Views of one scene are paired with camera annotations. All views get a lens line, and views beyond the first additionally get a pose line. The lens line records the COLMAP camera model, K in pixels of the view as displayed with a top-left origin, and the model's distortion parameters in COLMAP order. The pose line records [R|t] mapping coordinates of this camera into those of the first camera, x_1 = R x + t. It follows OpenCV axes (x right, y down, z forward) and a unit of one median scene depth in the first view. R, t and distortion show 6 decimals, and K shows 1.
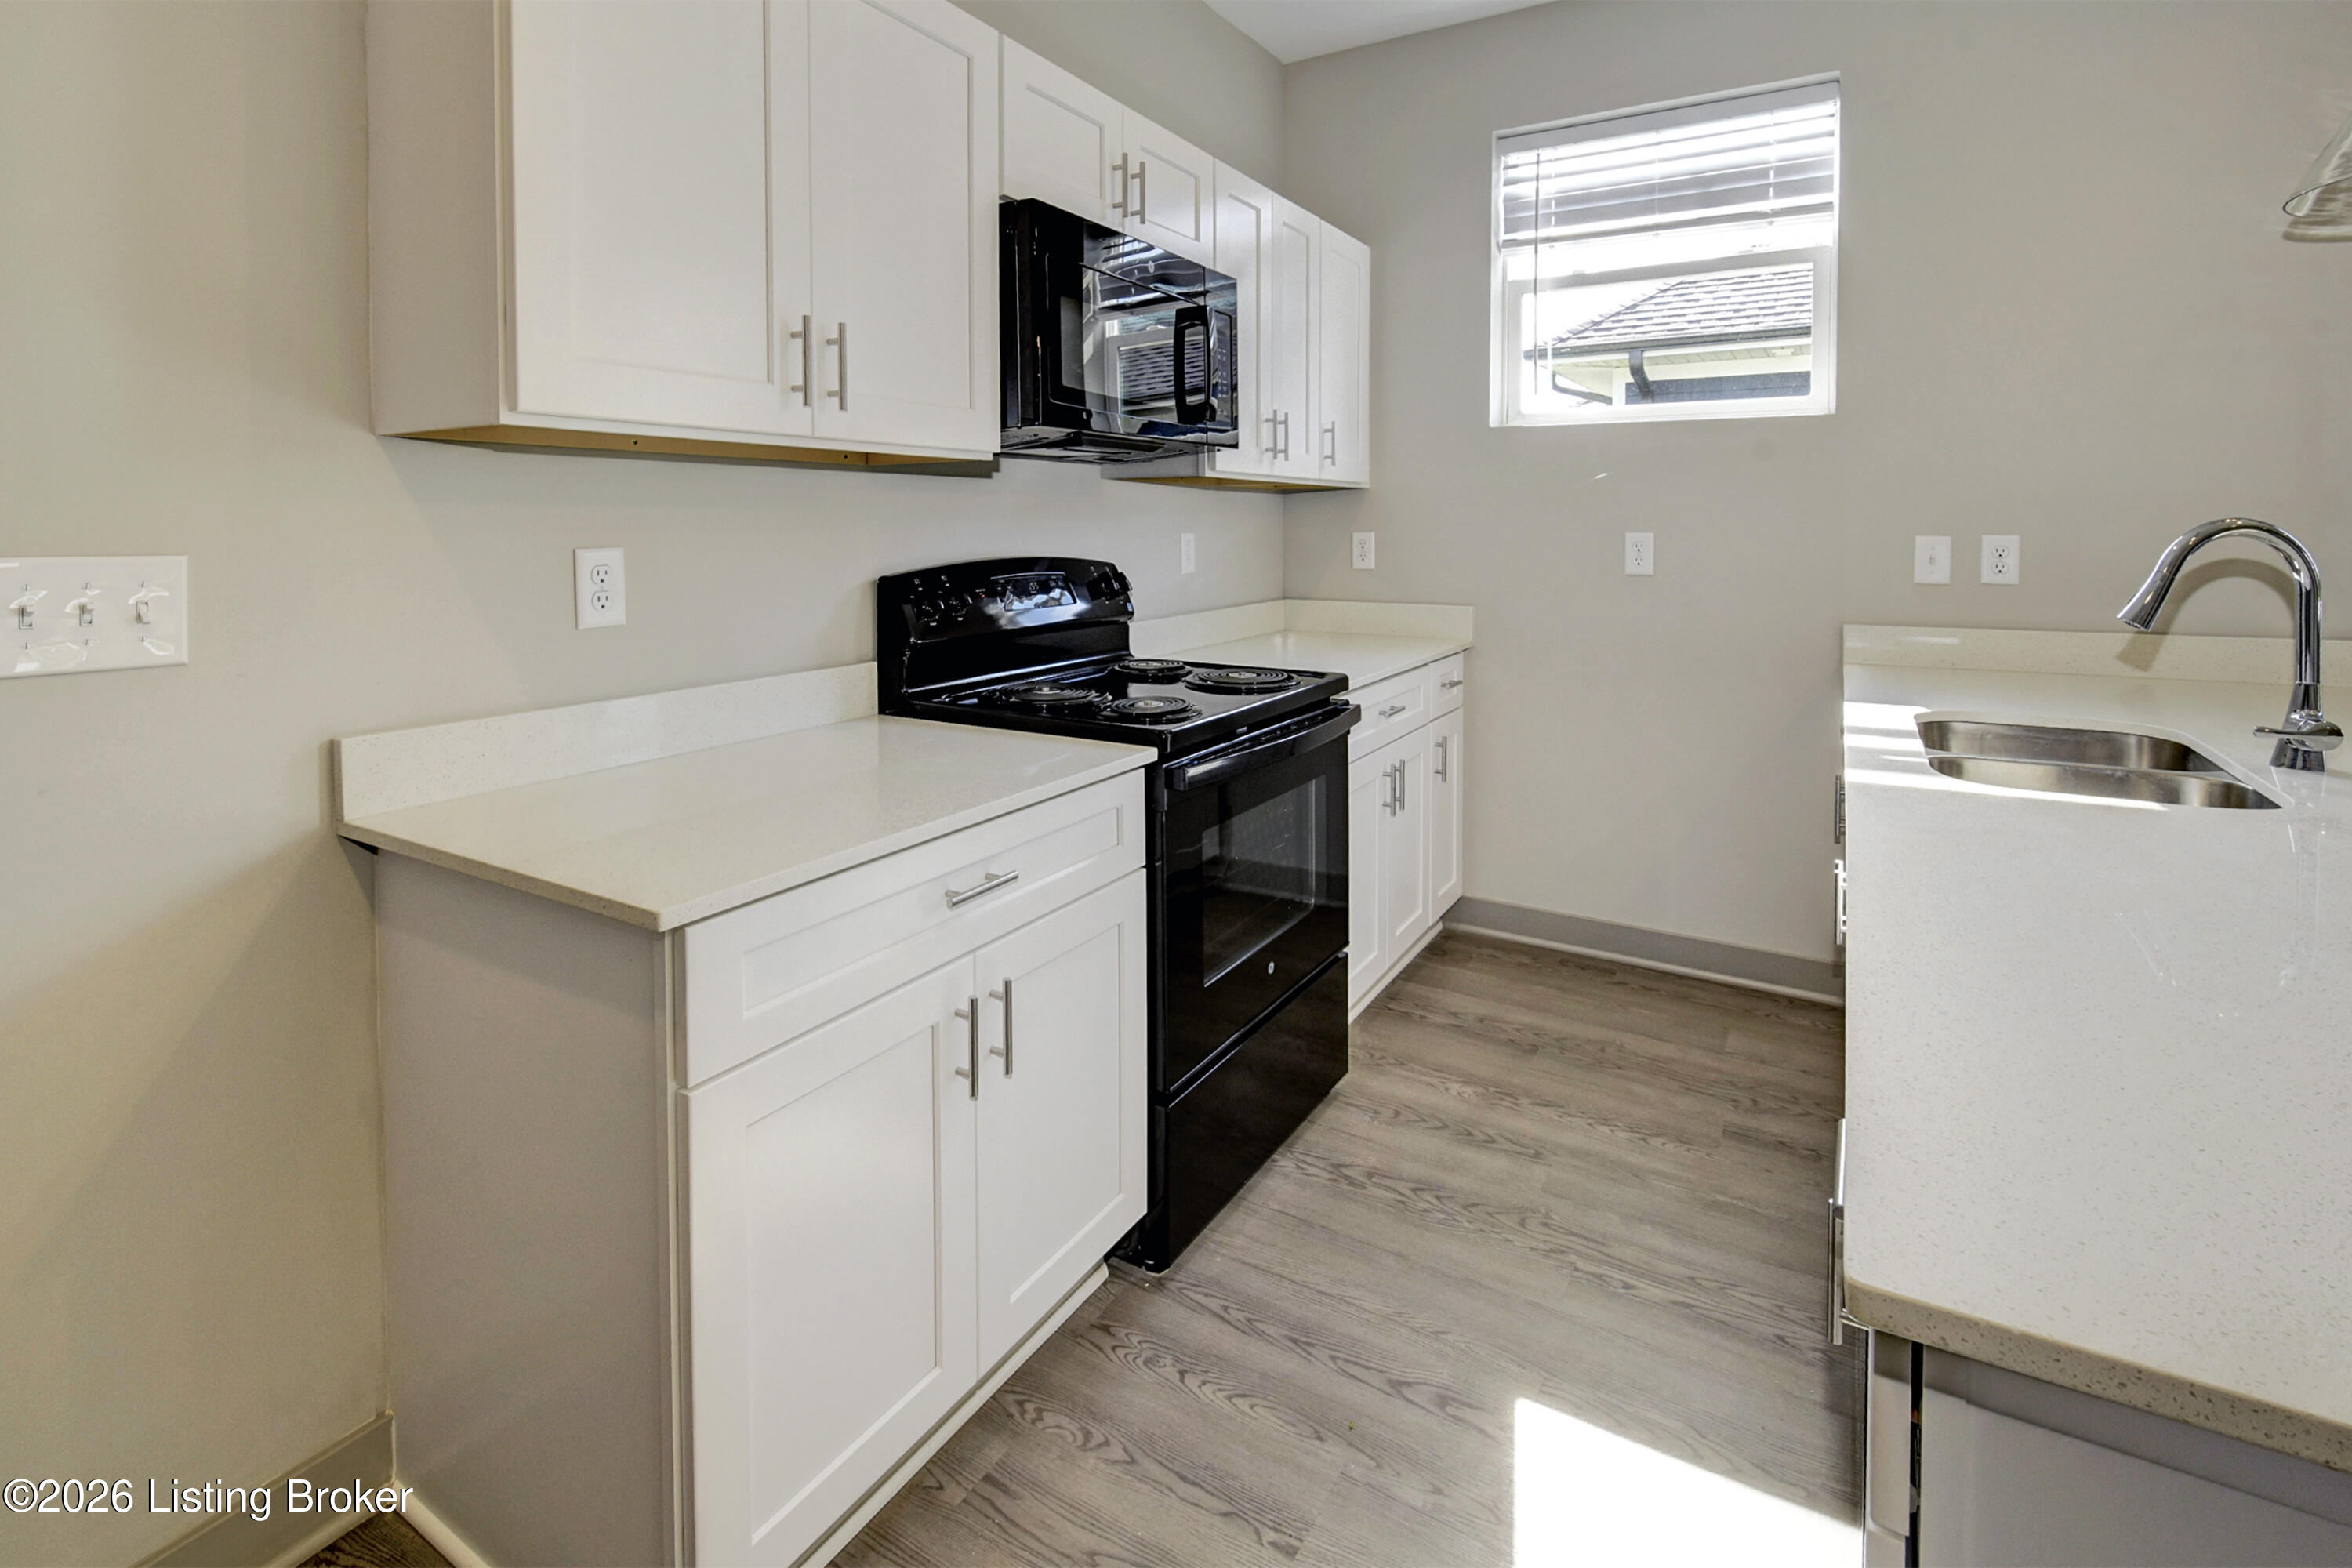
lens RADIAL K [[1090.5, 0, 1190.7], [0, 1090.5, 549.7], [0, 0, 1]] dist [-0.001332, -0.002032]
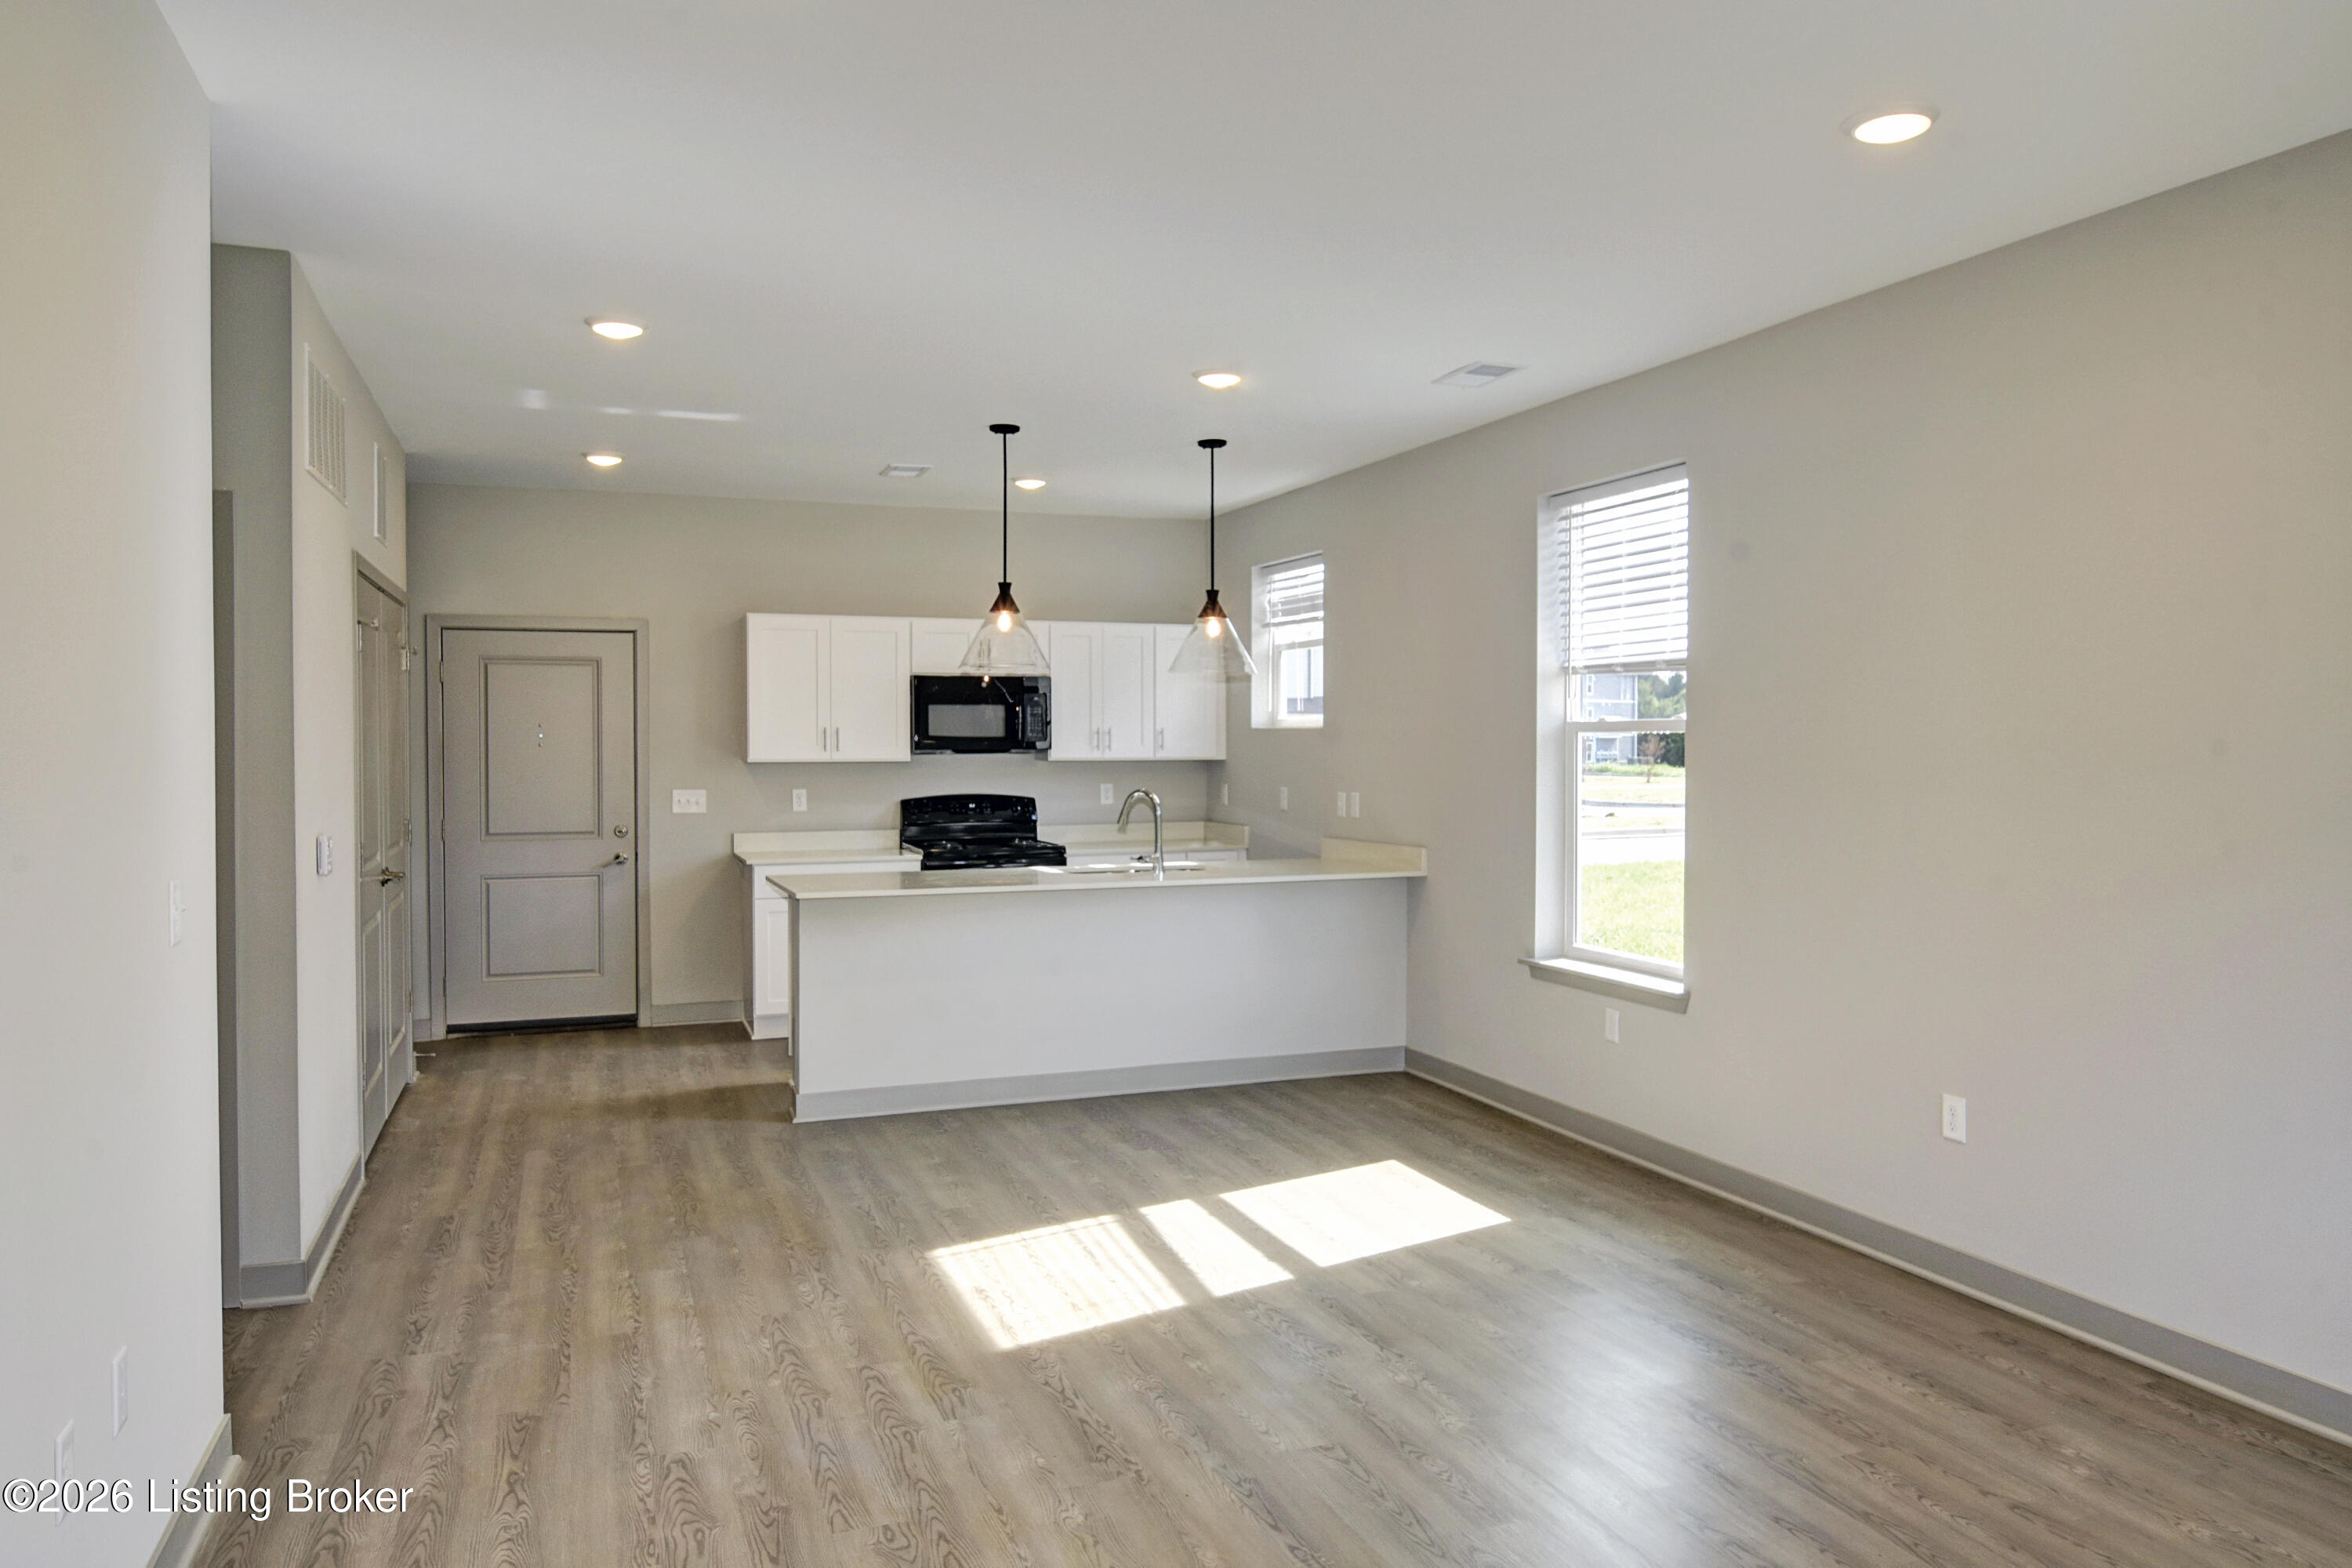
lens RADIAL K [[1626.6, 0, 1207.4], [0, 1626.6, 773.3], [0, 0, 1]] dist [0.006975, -0.008158]
pose [[0.788484, 0.010699, -0.614962, 2.732676], [-0.014789, 0.999889, -0.001566, -0.046493], [0.614877, 0.010329, 0.788555, -1.714985]]
